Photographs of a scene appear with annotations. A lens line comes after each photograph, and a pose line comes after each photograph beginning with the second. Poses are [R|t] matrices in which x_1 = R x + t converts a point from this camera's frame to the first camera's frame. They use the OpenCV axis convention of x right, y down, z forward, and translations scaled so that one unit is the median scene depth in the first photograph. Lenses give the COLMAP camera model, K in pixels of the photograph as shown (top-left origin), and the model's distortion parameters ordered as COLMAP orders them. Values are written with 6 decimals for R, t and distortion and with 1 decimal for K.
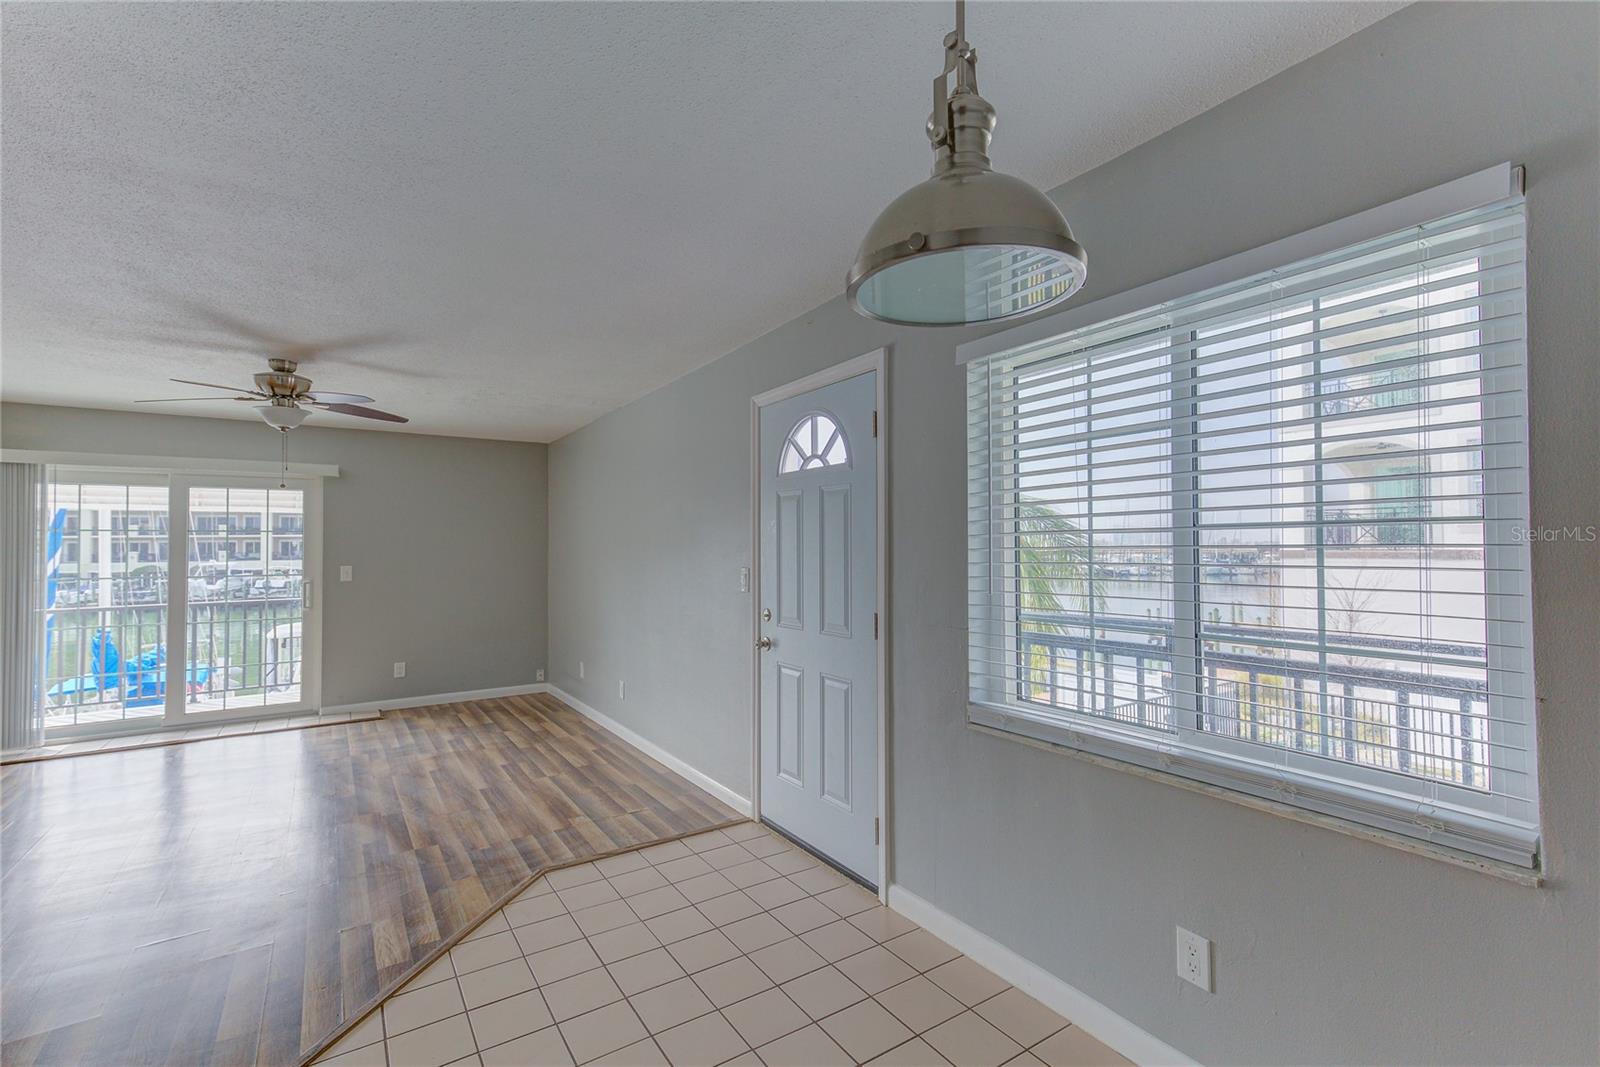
lens RADIAL K [[711.3, 0, 790.9], [0, 711.3, 532.3], [0, 0, 1]] dist [0.020216, 0.000439]
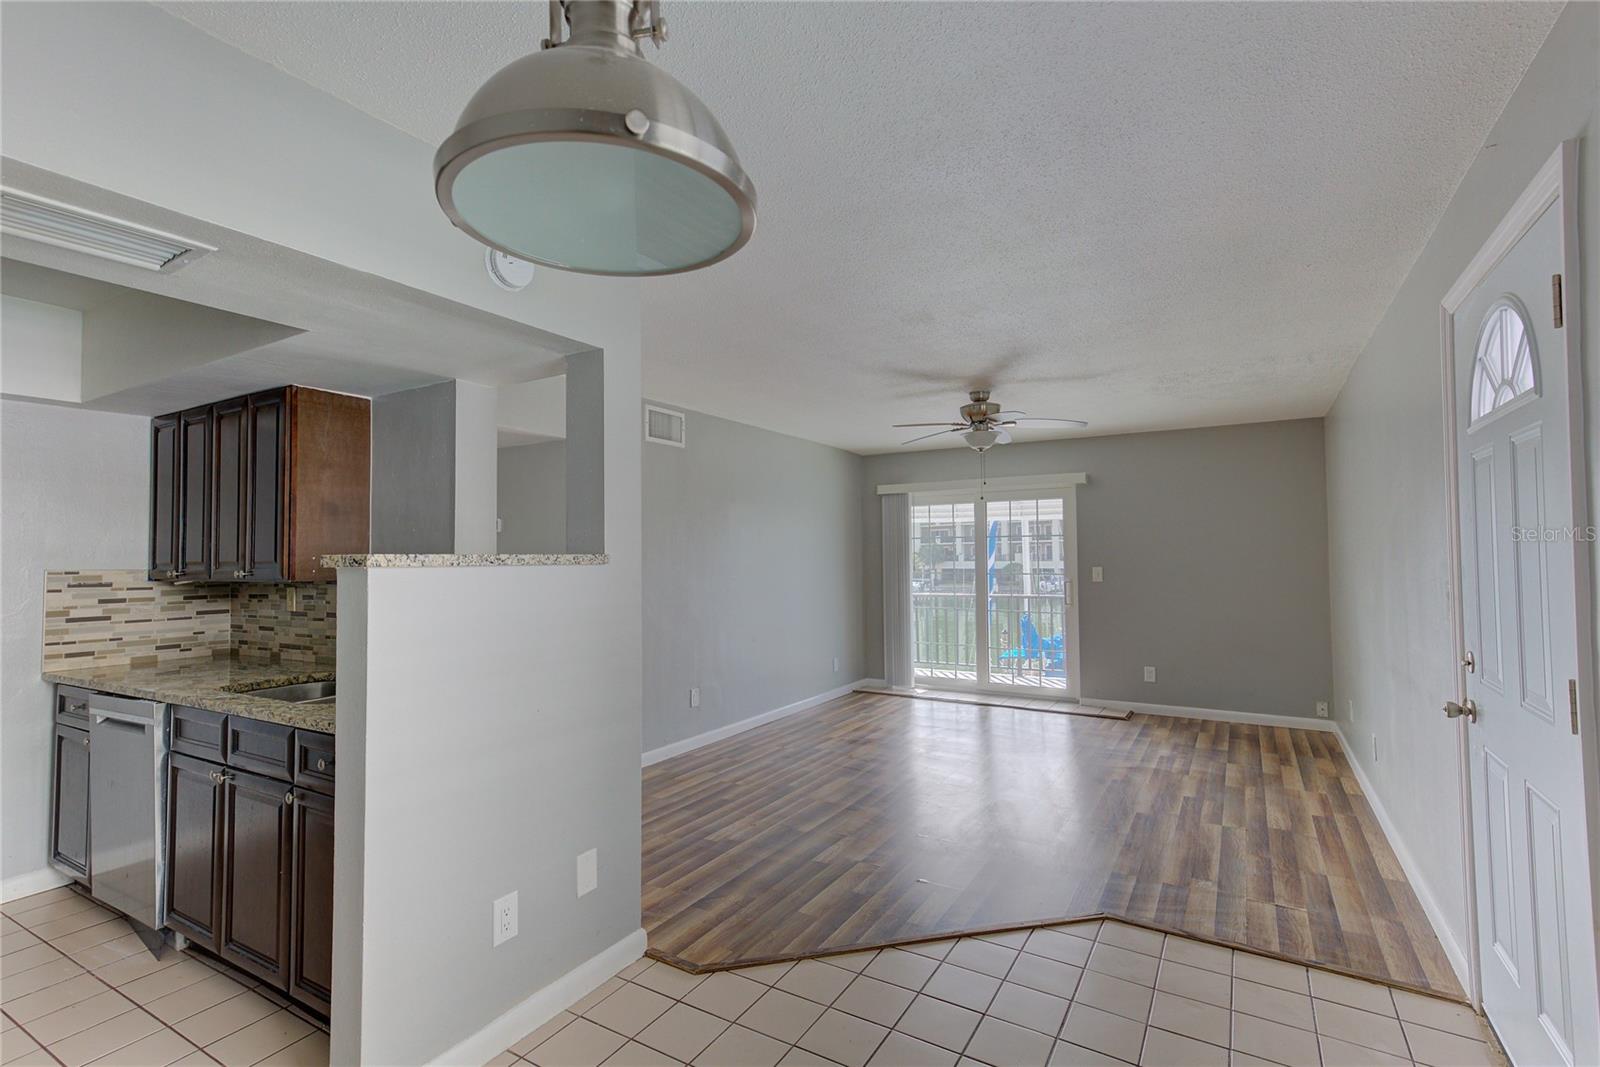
lens RADIAL K [[734.6, 0, 794.6], [0, 734.6, 533.4], [0, 0, 1]] dist [0.014595, 0.000335]
pose [[0.434797, -0.024308, -0.900200, 0.256934], [0.025591, 0.999565, -0.014631, 0.002853], [0.900165, -0.016675, 0.435230, 0.210219]]
